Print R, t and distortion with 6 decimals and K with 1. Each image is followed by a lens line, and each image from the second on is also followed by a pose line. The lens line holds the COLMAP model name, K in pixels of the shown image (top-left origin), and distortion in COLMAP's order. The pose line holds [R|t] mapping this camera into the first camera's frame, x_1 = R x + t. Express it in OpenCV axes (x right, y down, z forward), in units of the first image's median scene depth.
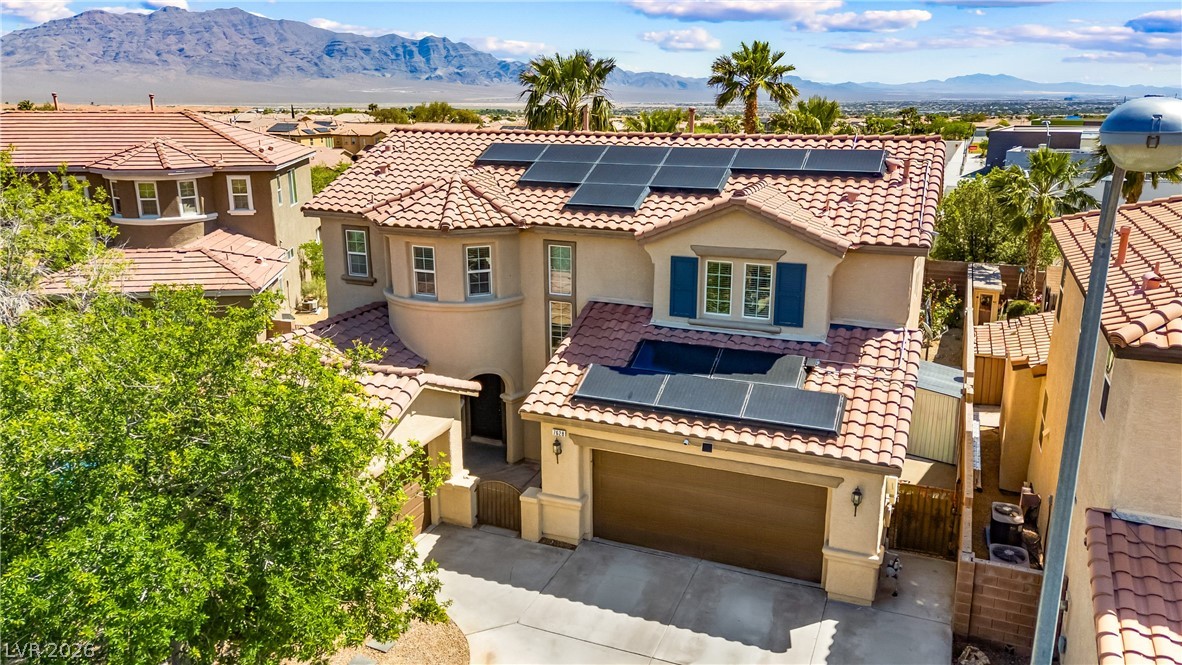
lens RADIAL K [[871.4, 0, 591.0], [0, 871.4, 332.5], [0, 0, 1]] dist [0.077662, -0.066696]
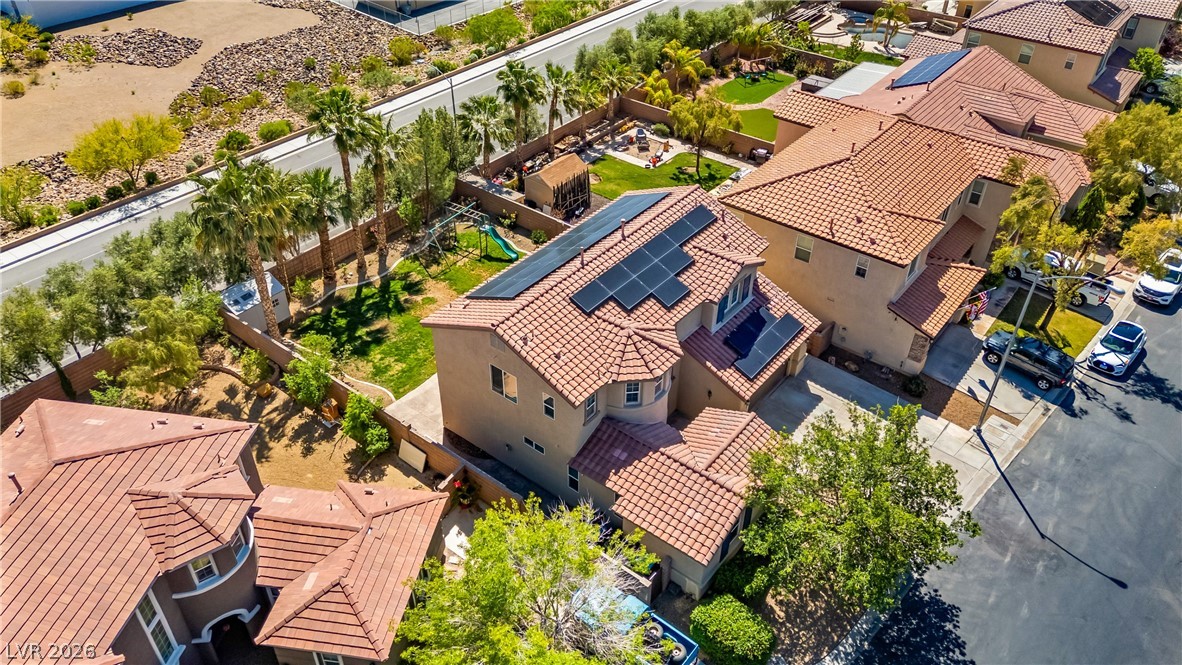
lens RADIAL K [[871.4, 0, 591.0], [0, 871.4, 332.5], [0, 0, 1]] dist [0.077662, -0.066696]
pose [[0.268362, -0.581787, 0.767793, -1.724155], [0.249464, 0.811812, 0.527948, -1.267886], [-0.930457, 0.049856, 0.362994, 0.548597]]
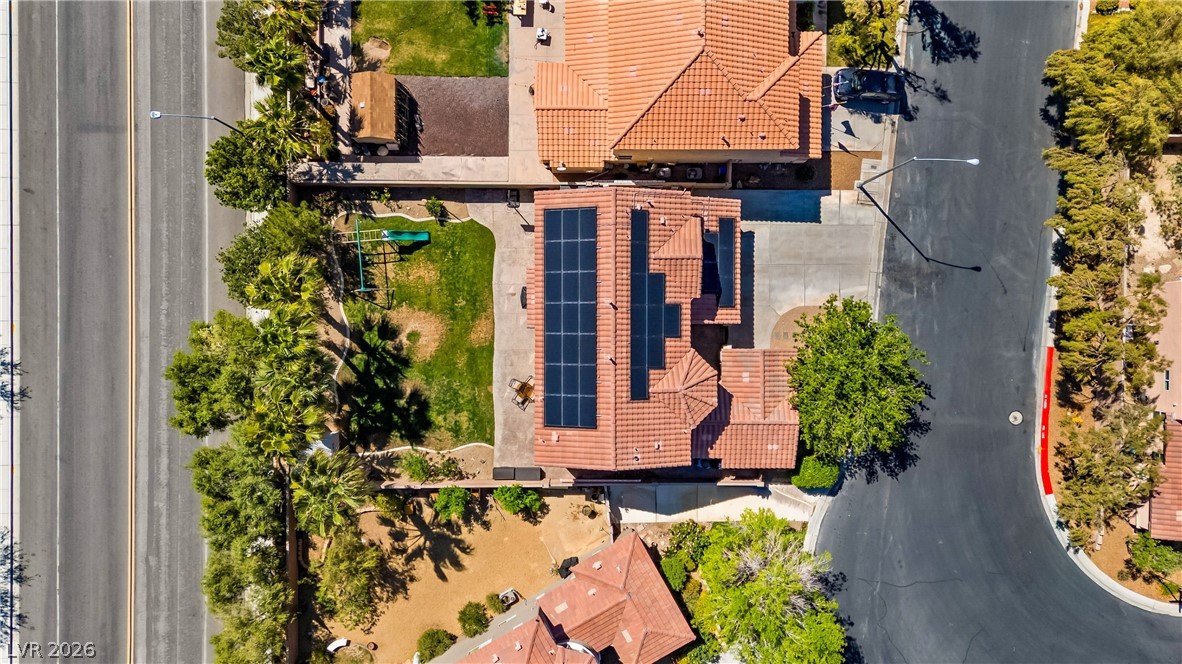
lens RADIAL K [[871.4, 0, 591.0], [0, 871.4, 332.0], [0, 0, 1]] dist [0.077662, -0.066696]
pose [[-0.384442, -0.923114, -0.008083, 0.103355], [0.241207, -0.108897, 0.964345, -2.774891], [-0.891080, 0.368785, 0.264526, 0.667503]]
